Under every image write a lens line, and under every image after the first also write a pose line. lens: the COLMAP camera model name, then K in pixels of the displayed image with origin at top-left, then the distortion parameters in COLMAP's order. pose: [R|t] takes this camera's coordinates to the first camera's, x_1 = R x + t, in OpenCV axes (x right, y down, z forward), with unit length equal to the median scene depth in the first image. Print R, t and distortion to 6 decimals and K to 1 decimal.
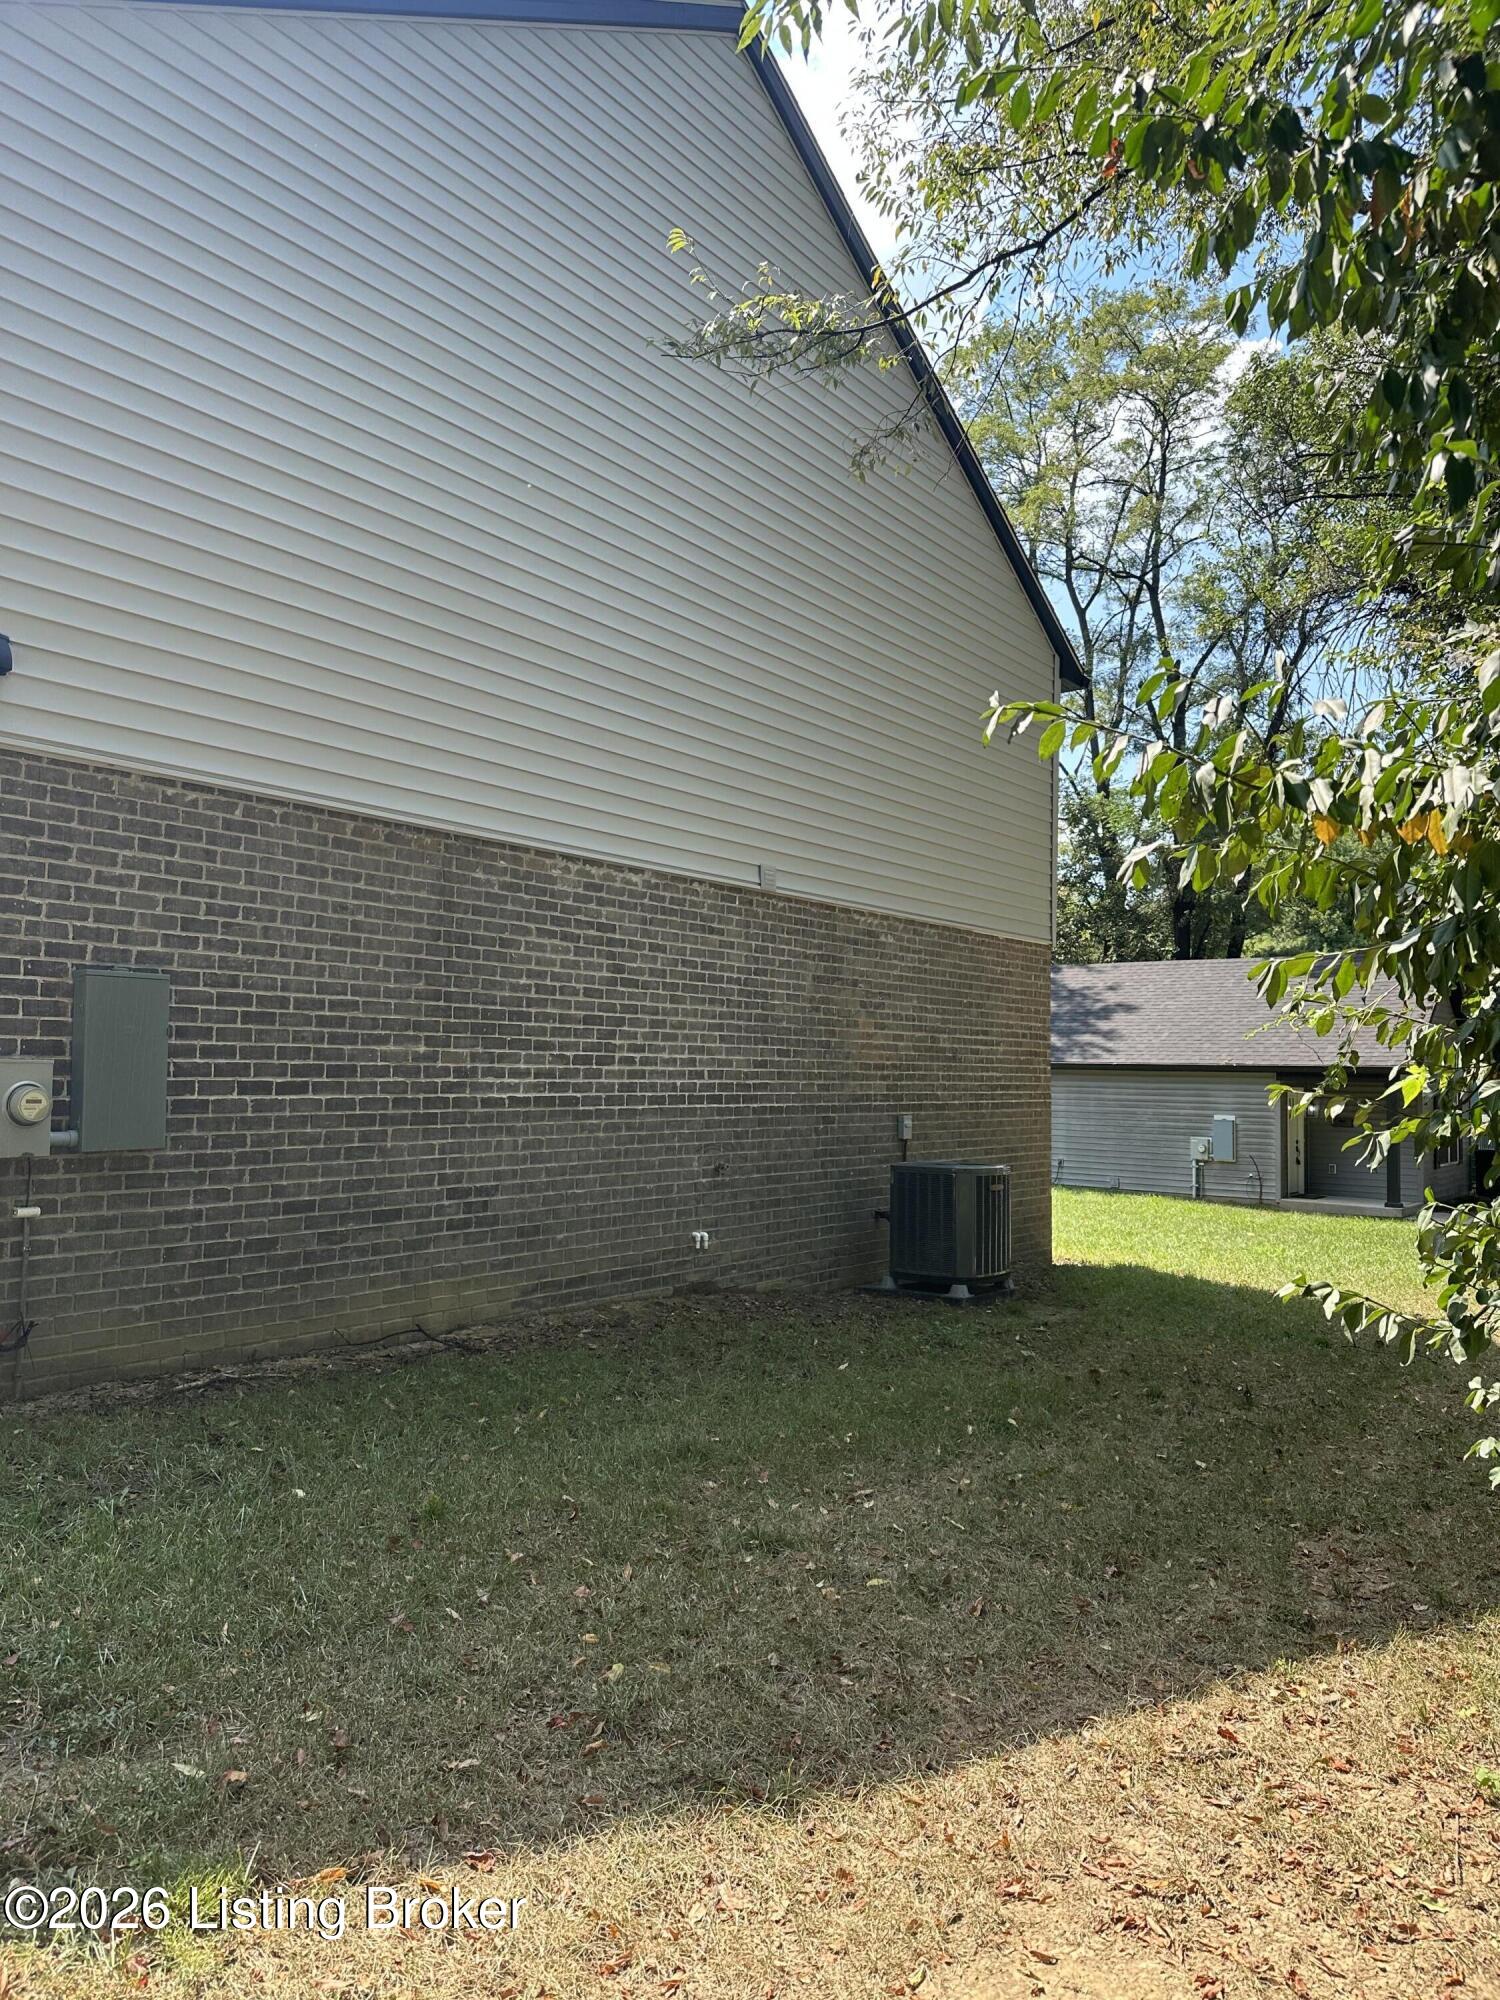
lens RADIAL K [[1317.6, 0, 738.1], [0, 1317.6, 1004.5], [0, 0, 1]] dist [0.136403, -0.253663]
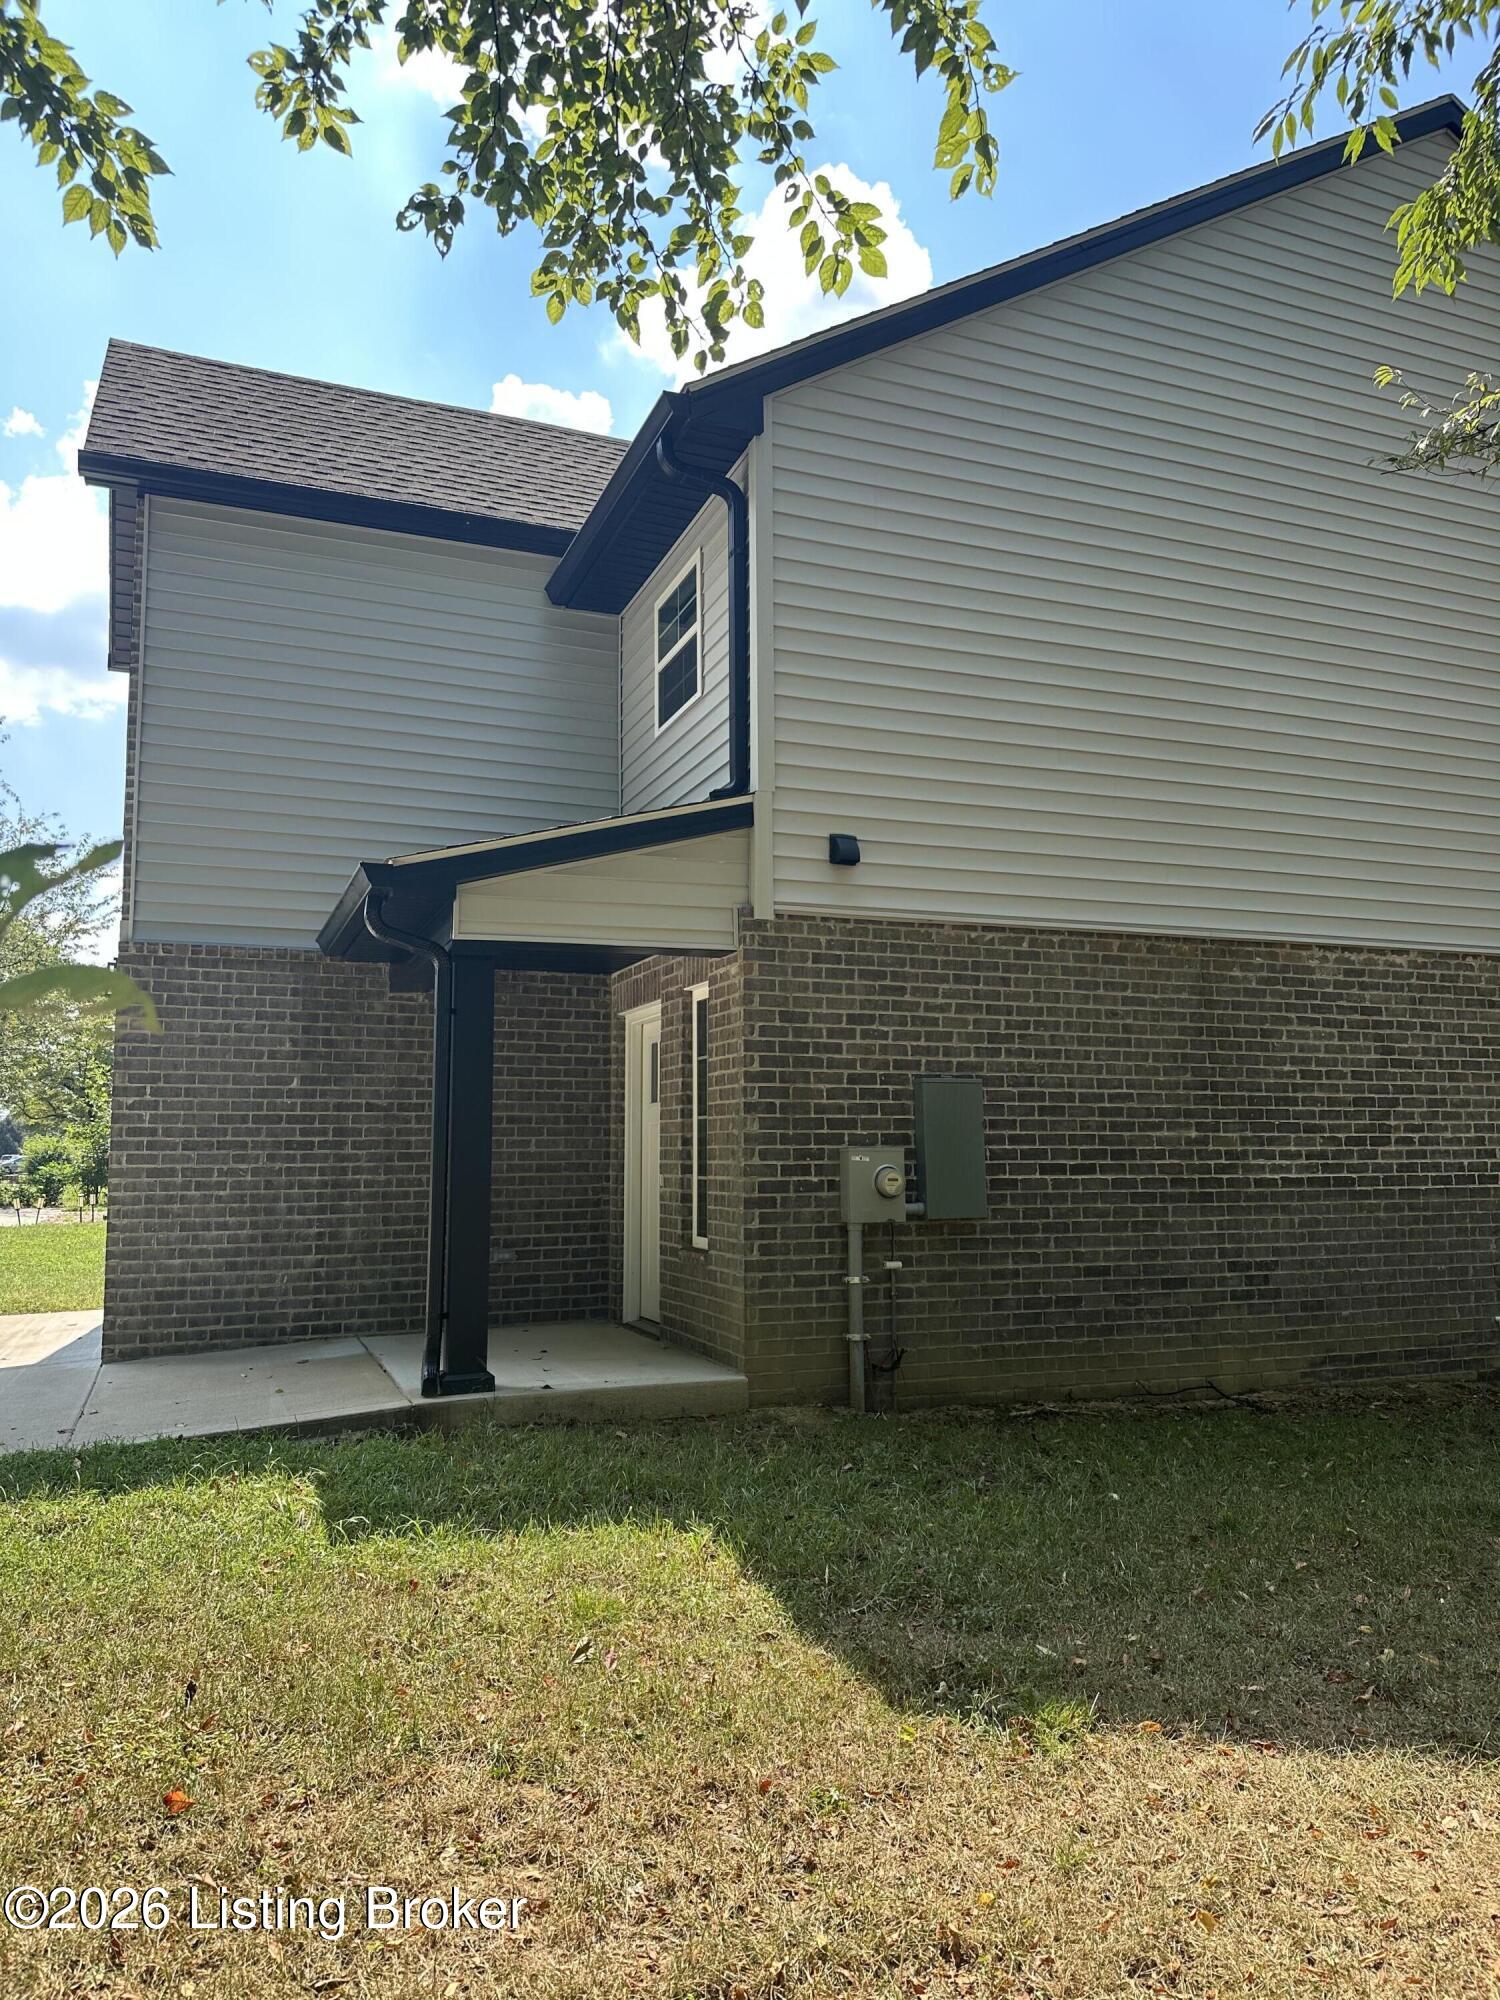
lens RADIAL K [[1317.6, 0, 738.1], [0, 1317.6, 1004.5], [0, 0, 1]] dist [0.136403, -0.253663]
pose [[0.840808, -0.081558, -0.535154, 0.050976], [0.044967, 0.995692, -0.081095, -0.001119], [0.539462, 0.044121, 0.840853, -0.160229]]
